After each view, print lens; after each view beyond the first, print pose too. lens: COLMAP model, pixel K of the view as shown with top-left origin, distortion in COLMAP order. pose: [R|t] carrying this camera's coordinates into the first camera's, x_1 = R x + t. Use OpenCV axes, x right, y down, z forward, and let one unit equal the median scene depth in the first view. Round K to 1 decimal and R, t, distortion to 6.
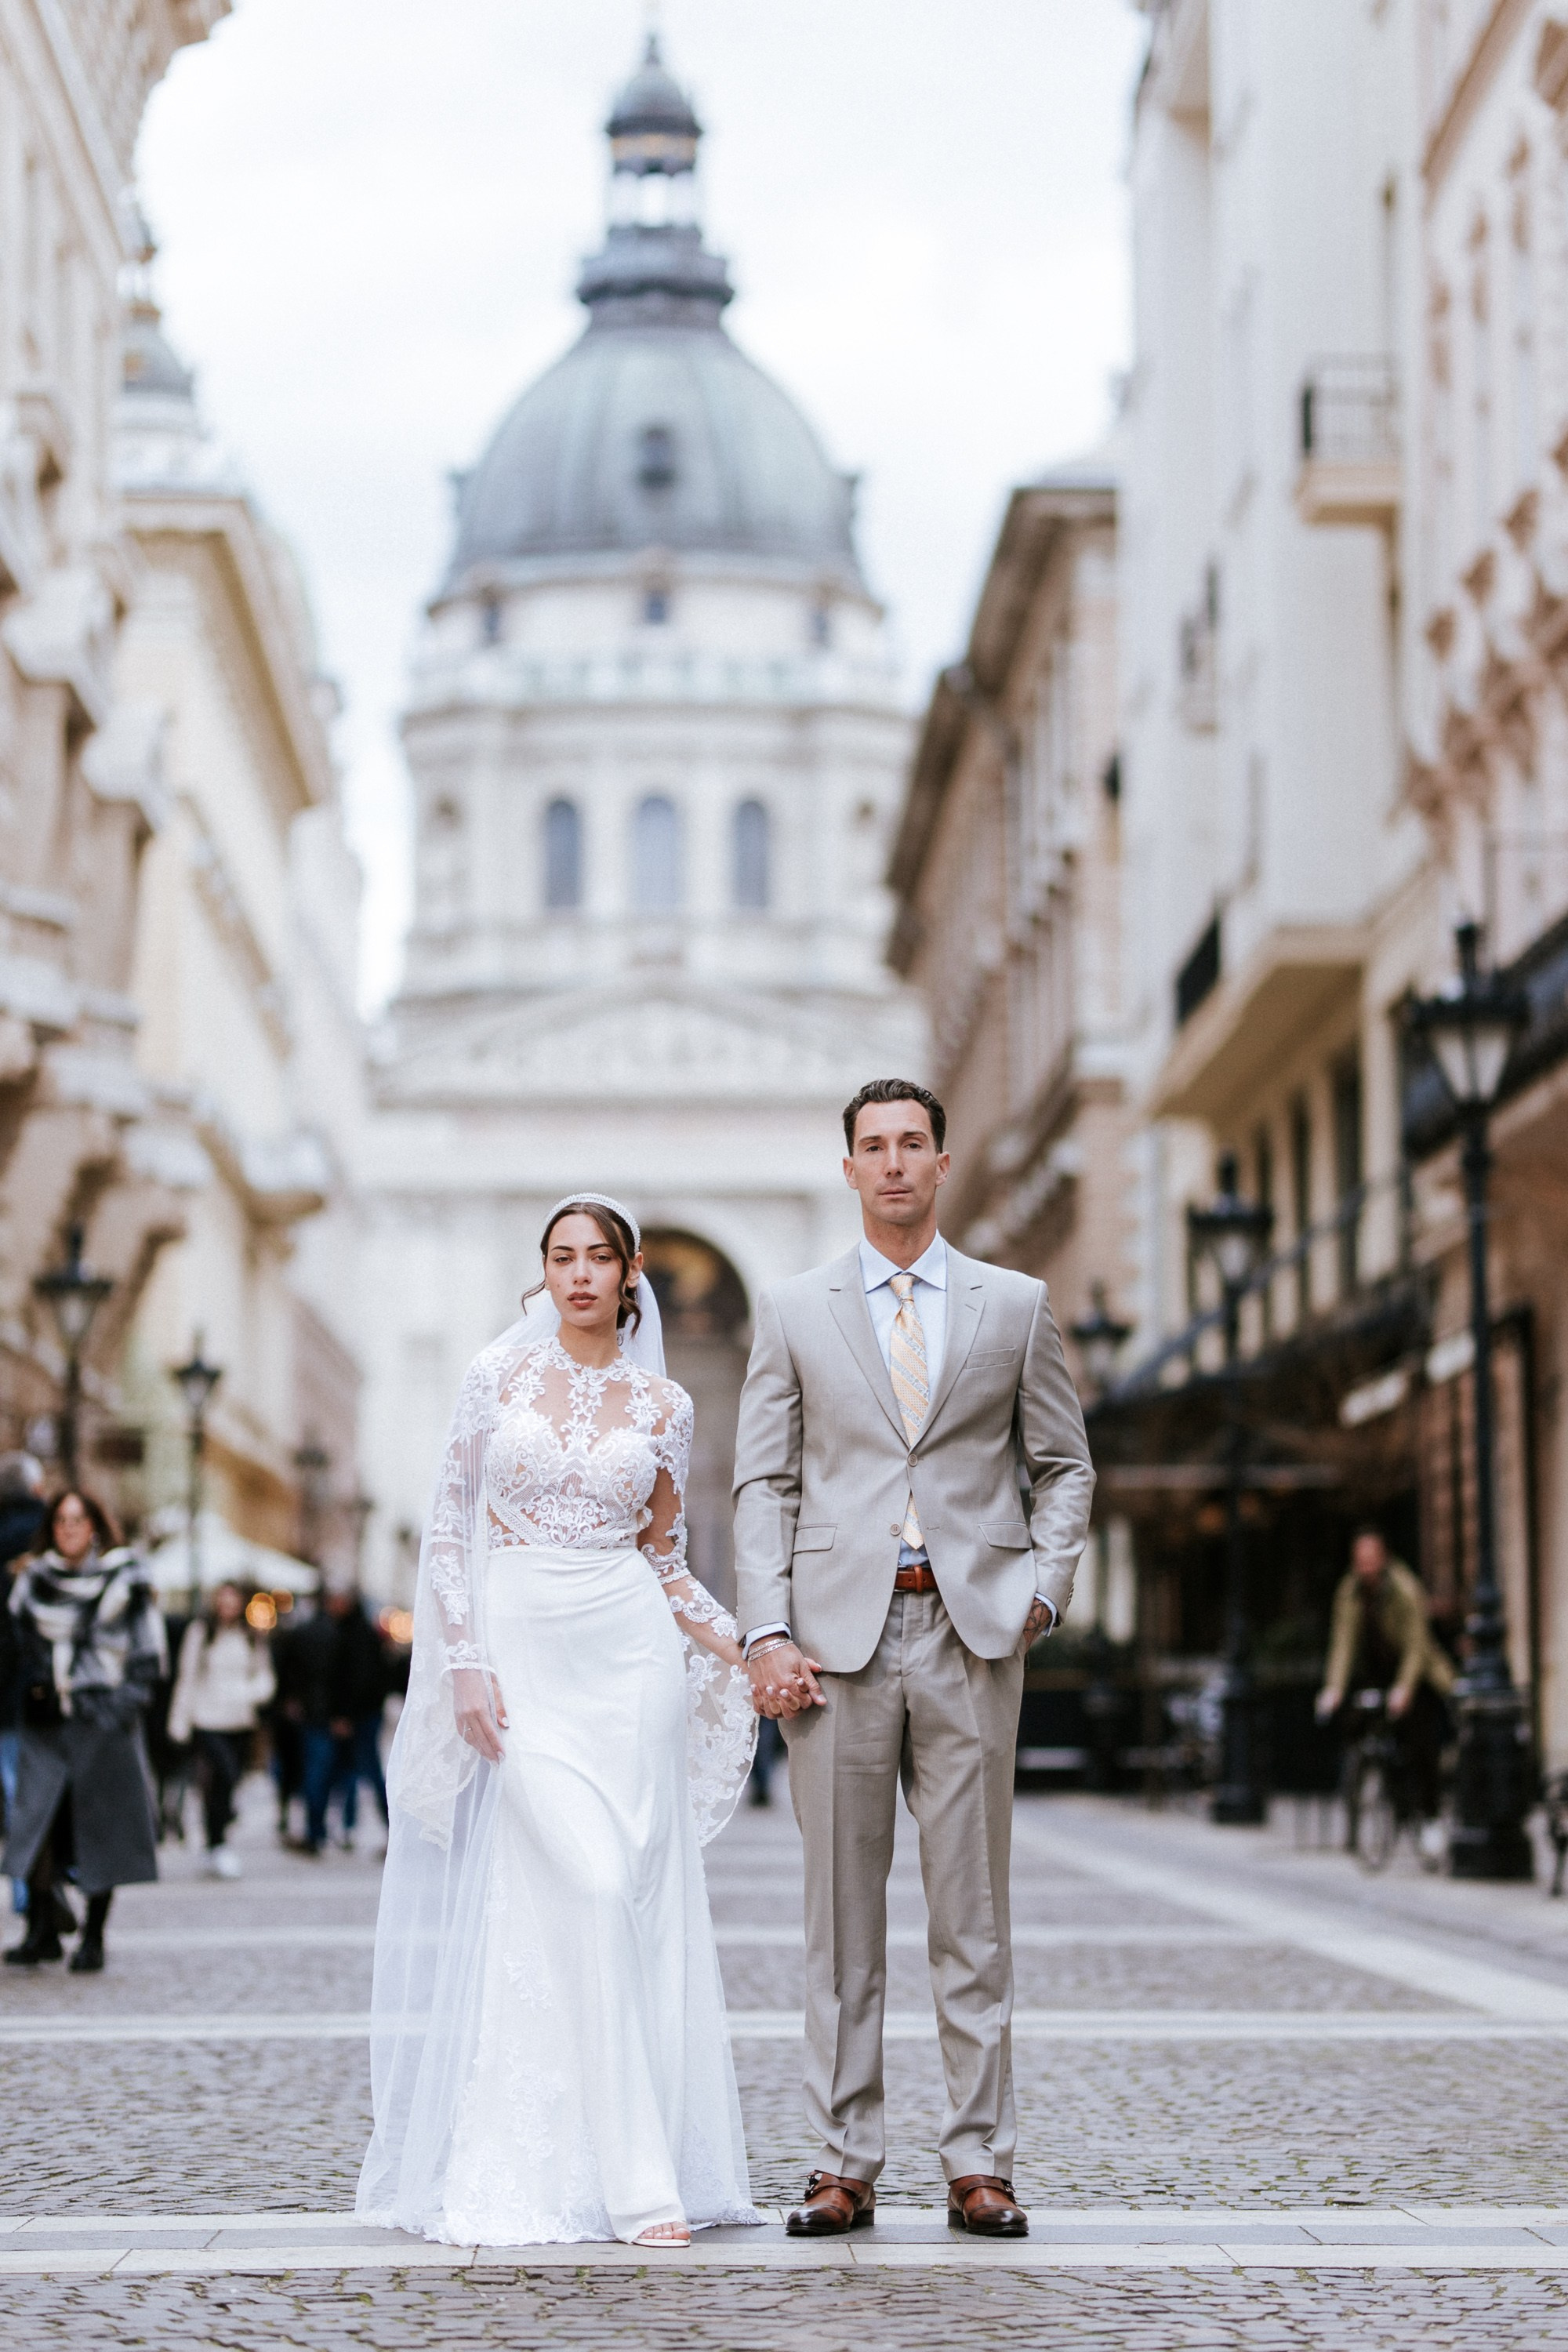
lens RADIAL K [[6466.9, 0, 784.0], [0, 6466.9, 1176.0], [0, 0, 1]] dist [0.021509, -0.415742]
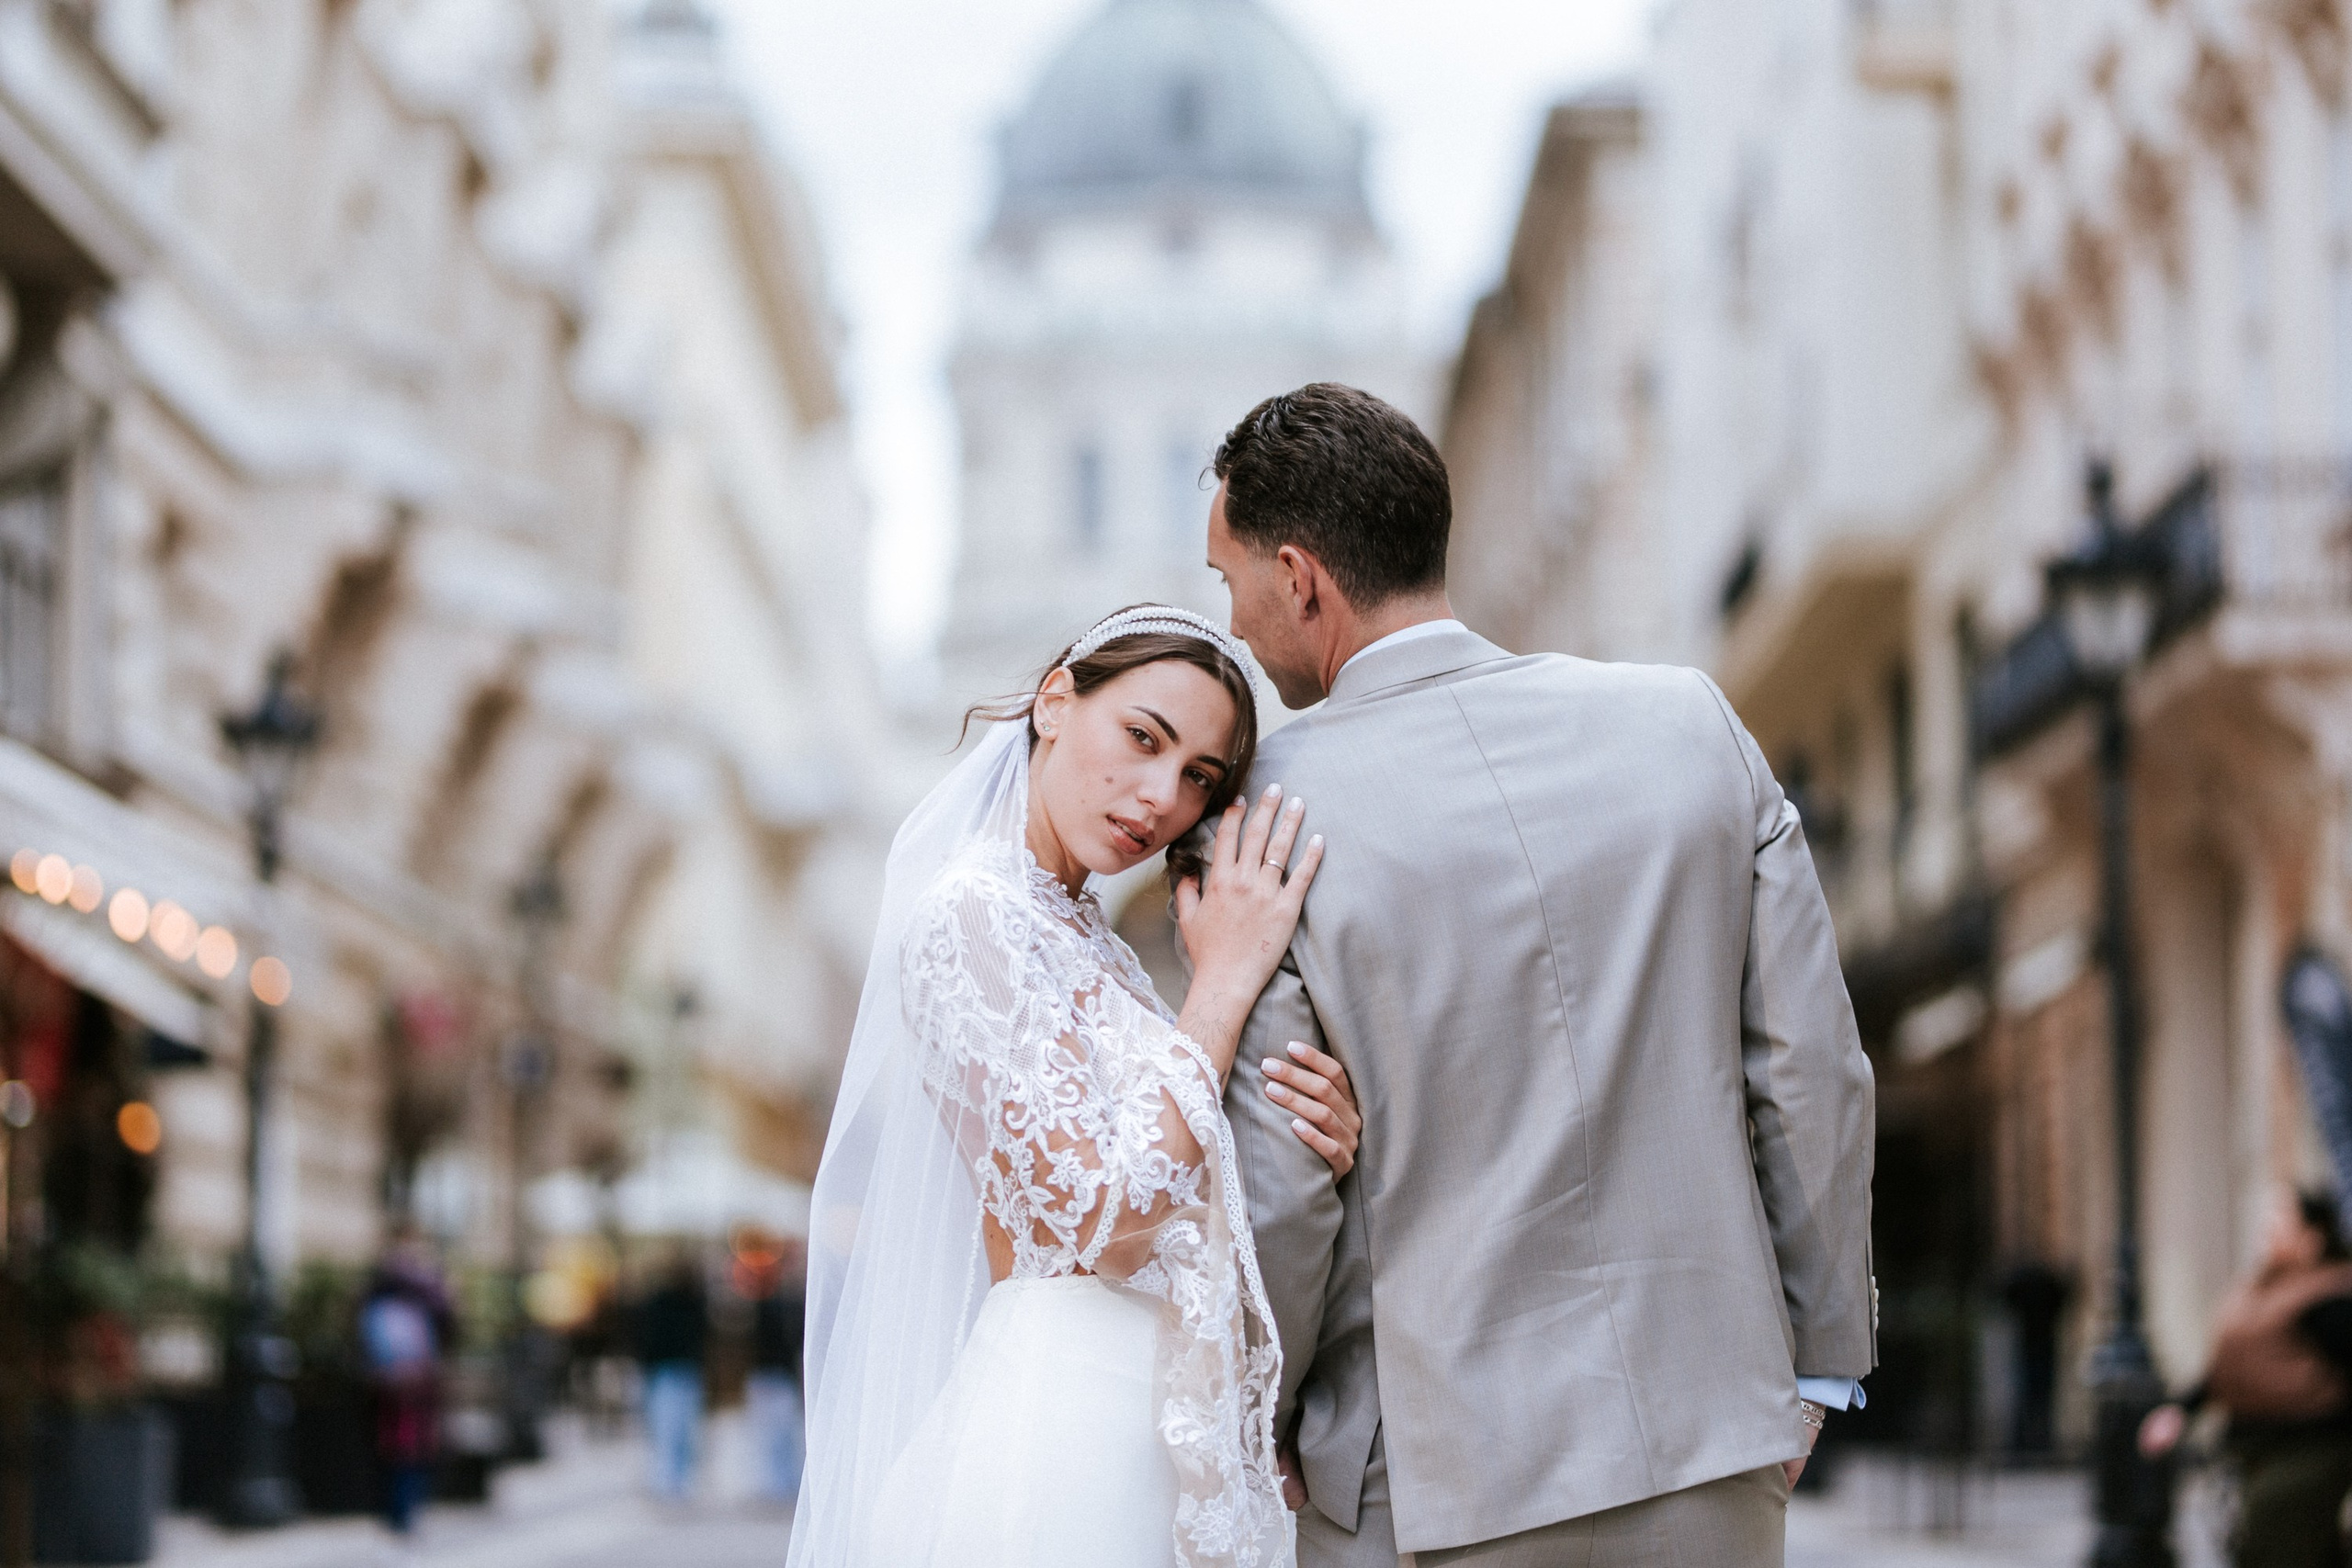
lens RADIAL K [[5880.9, 0, 1176.0], [0, 5880.9, 784.0], [0, 0, 1]] dist [0.009292, -0.112298]
pose [[0.999721, -0.001111, -0.023578, 0.001396], [0.000919, 0.999966, -0.008150, 0.006325], [0.023586, 0.008126, 0.999689, 0.146440]]
